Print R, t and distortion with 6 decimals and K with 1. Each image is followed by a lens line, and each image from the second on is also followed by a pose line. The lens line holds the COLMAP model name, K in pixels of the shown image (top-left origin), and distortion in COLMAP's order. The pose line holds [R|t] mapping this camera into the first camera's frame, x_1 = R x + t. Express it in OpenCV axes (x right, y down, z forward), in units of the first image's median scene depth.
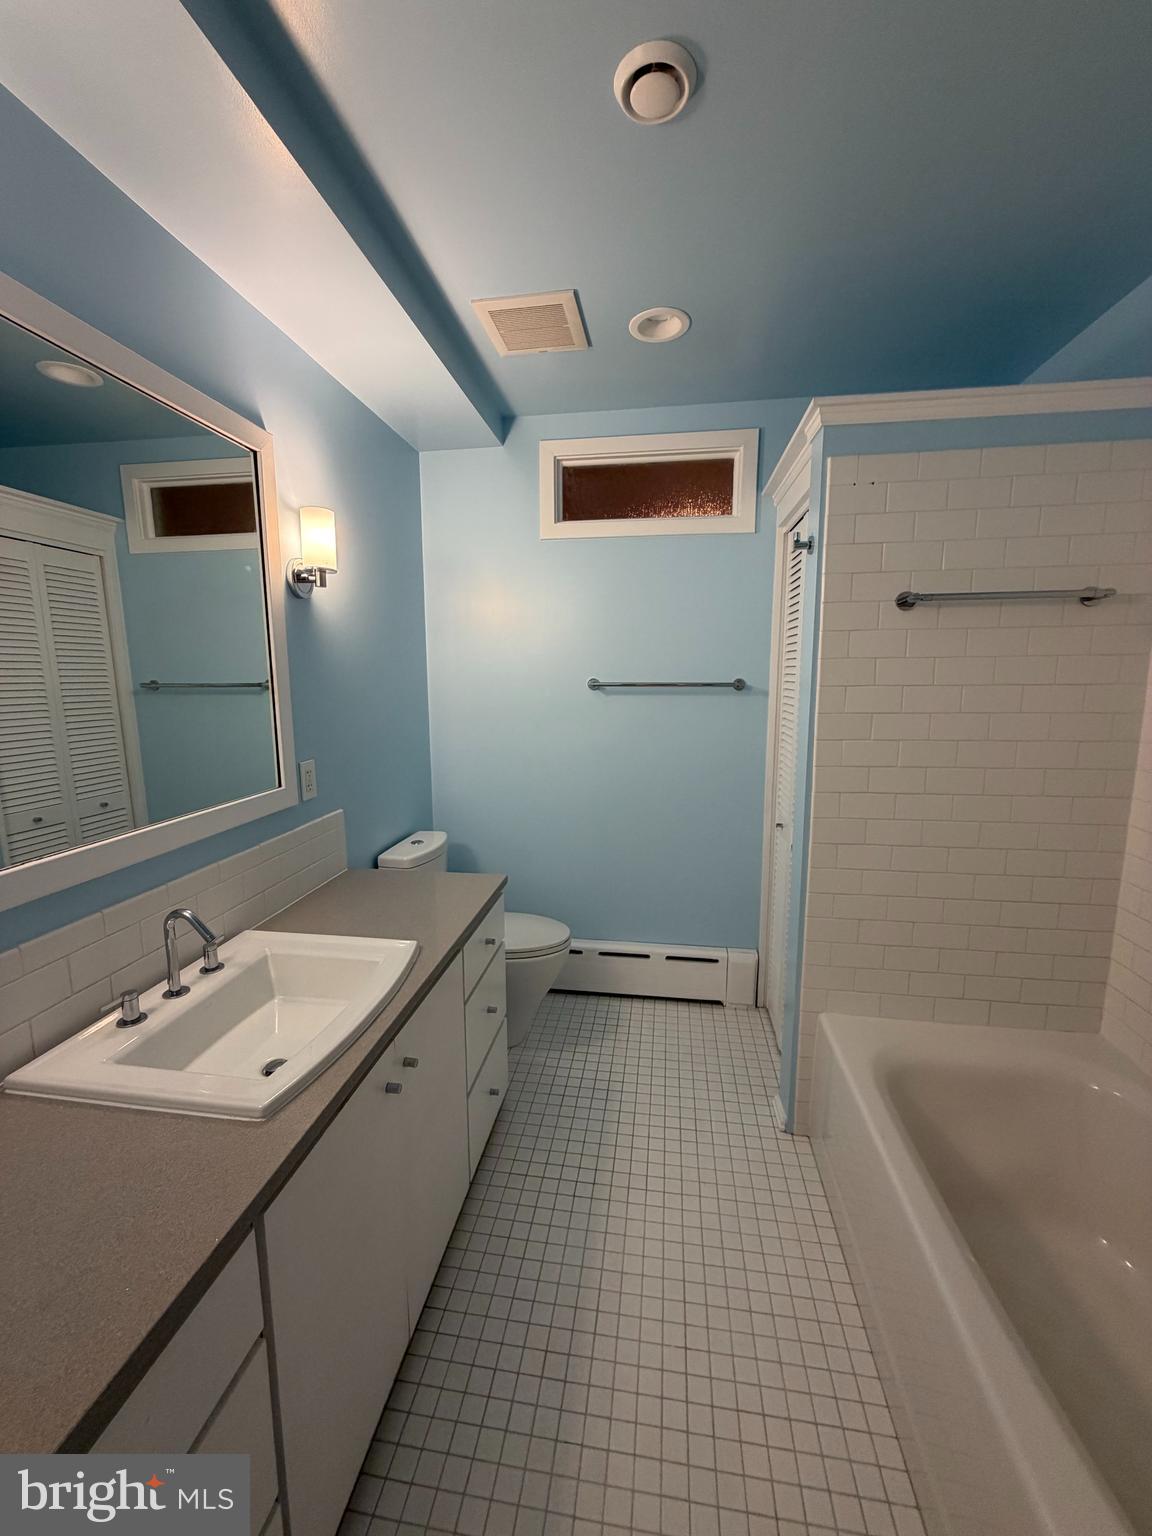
lens RADIAL K [[612.2, 0, 574.5], [0, 612.2, 762.9], [0, 0, 1]] dist [-0.000445, -0.000061]
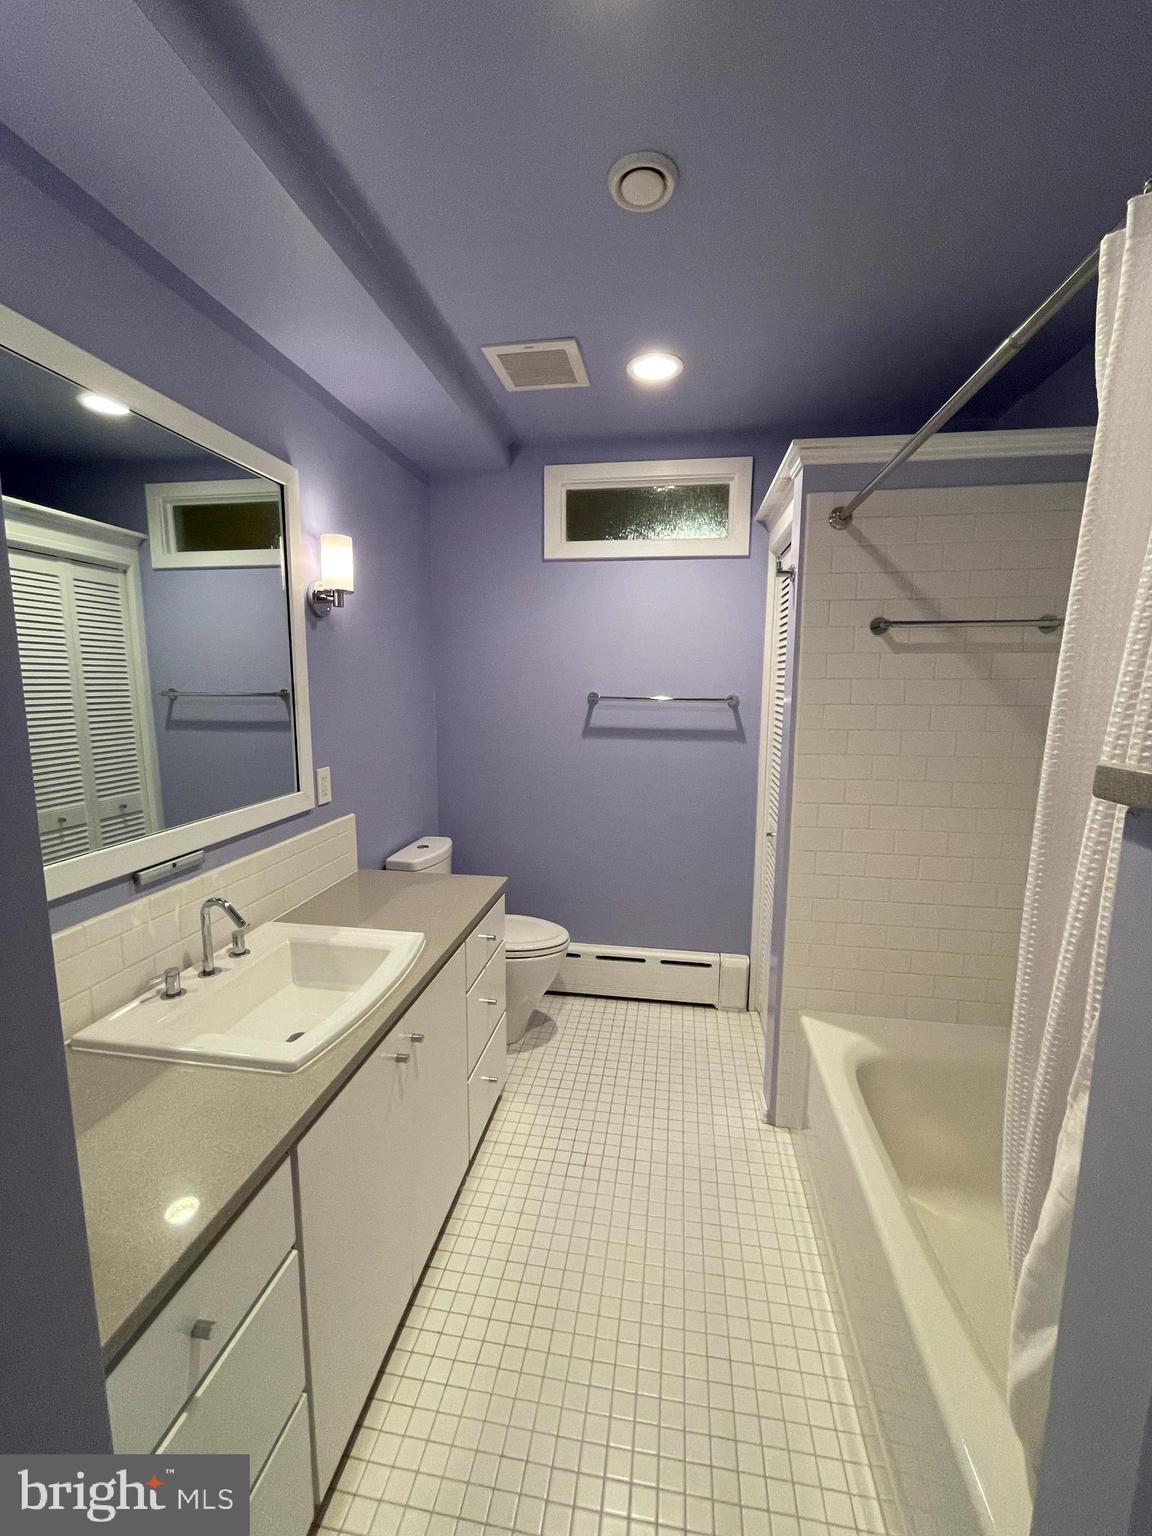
lens RADIAL K [[626.4, 0, 580.5], [0, 626.4, 767.4], [0, 0, 1]] dist [-0.000322, -0.000201]
pose [[0.999930, 0.011663, -0.001944, 0.018057], [-0.011681, 0.999888, -0.009352, 0.001120], [0.001835, 0.009374, 0.999954, -0.101996]]
